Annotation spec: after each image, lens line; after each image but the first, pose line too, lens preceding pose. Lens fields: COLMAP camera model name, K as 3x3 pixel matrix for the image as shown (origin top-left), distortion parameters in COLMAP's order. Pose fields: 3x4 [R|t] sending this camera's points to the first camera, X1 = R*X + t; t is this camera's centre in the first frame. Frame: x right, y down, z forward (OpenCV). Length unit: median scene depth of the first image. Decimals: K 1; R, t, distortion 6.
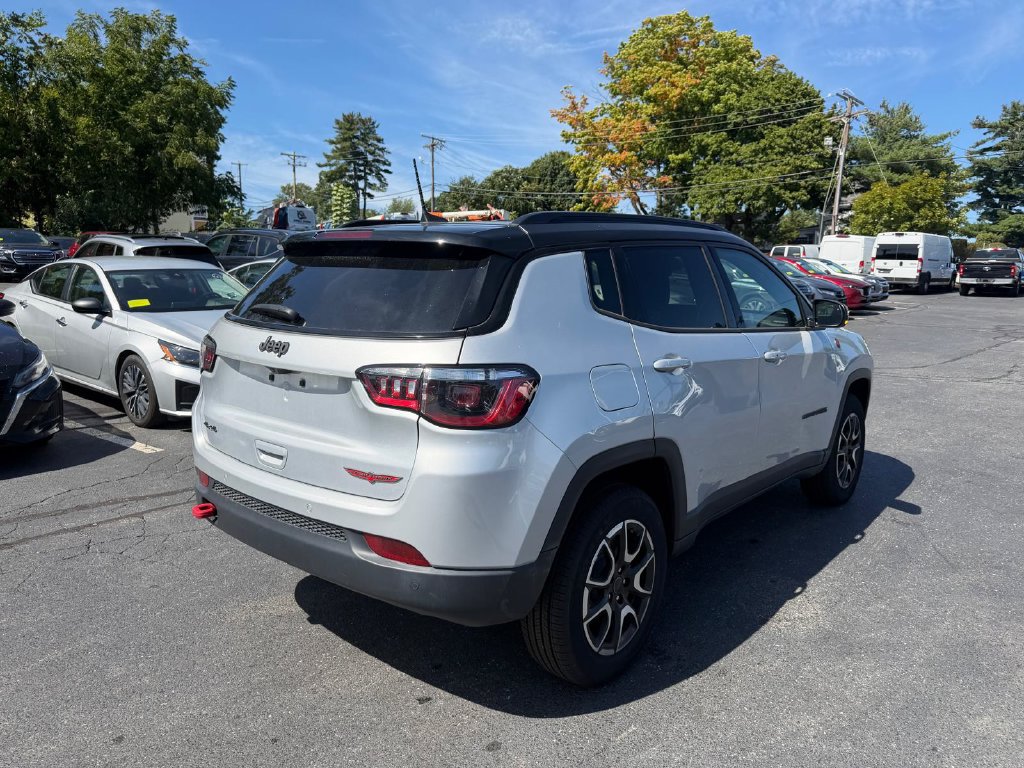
lens RADIAL K [[755.9, 0, 536.1], [0, 755.9, 388.0], [0, 0, 1]] dist [0.012556, -0.007456]
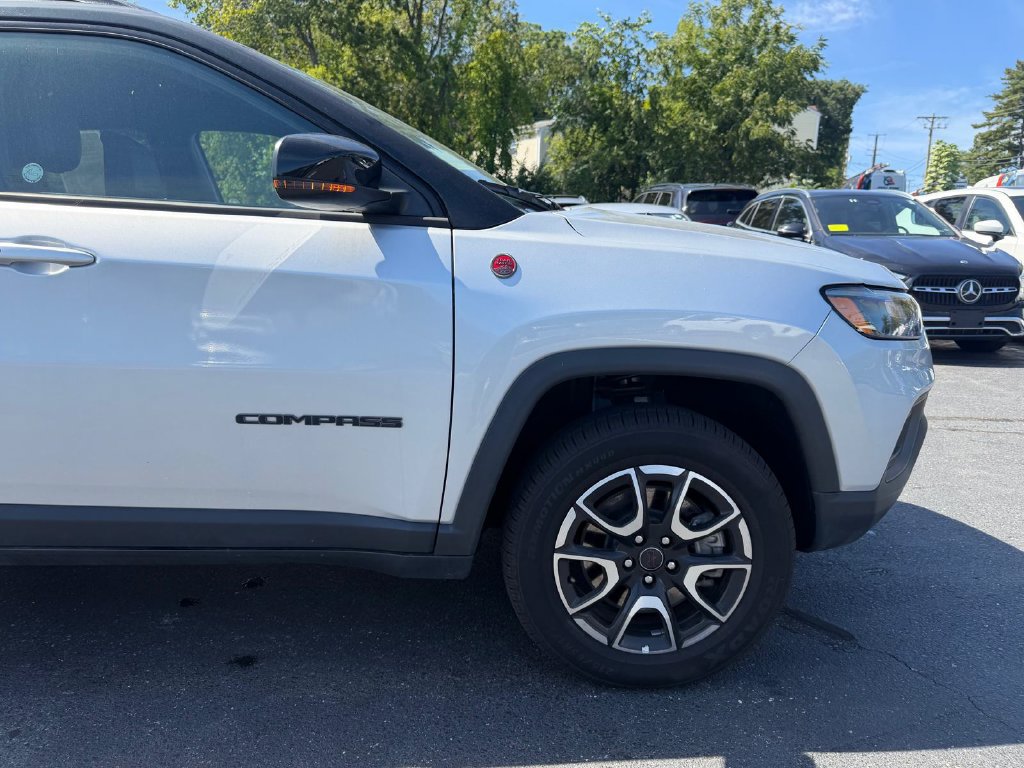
lens RADIAL K [[743.7, 0, 502.1], [0, 743.7, 402.4], [0, 0, 1]] dist [0.020808, -0.029875]
pose [[0.658237, 0.149372, -0.737843, 0.091129], [-0.116688, 0.988516, 0.096020, -0.003203], [0.743712, 0.022893, 0.668108, 0.101137]]
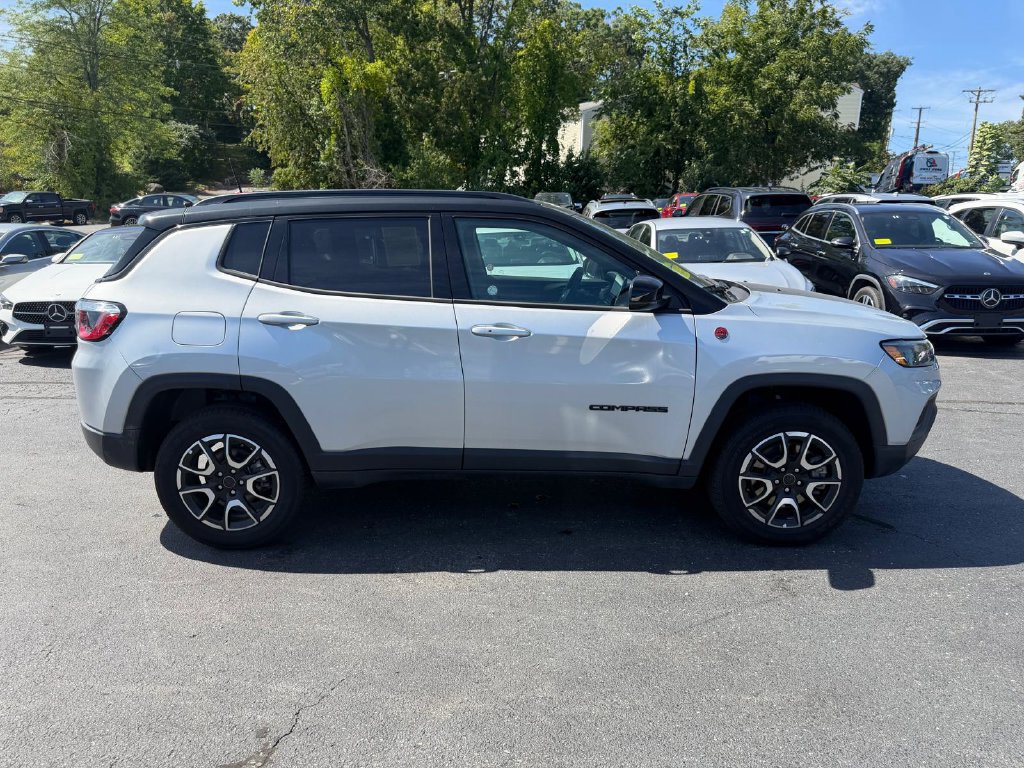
lens RADIAL K [[743.7, 0, 497.7], [0, 743.7, 405.4], [0, 0, 1]] dist [0.020808, -0.029875]
pose [[0.624125, 0.177278, -0.760947, 0.113747], [-0.112299, 0.984161, 0.137172, -0.008468], [0.773212, -0.000159, 0.634148, 0.044607]]
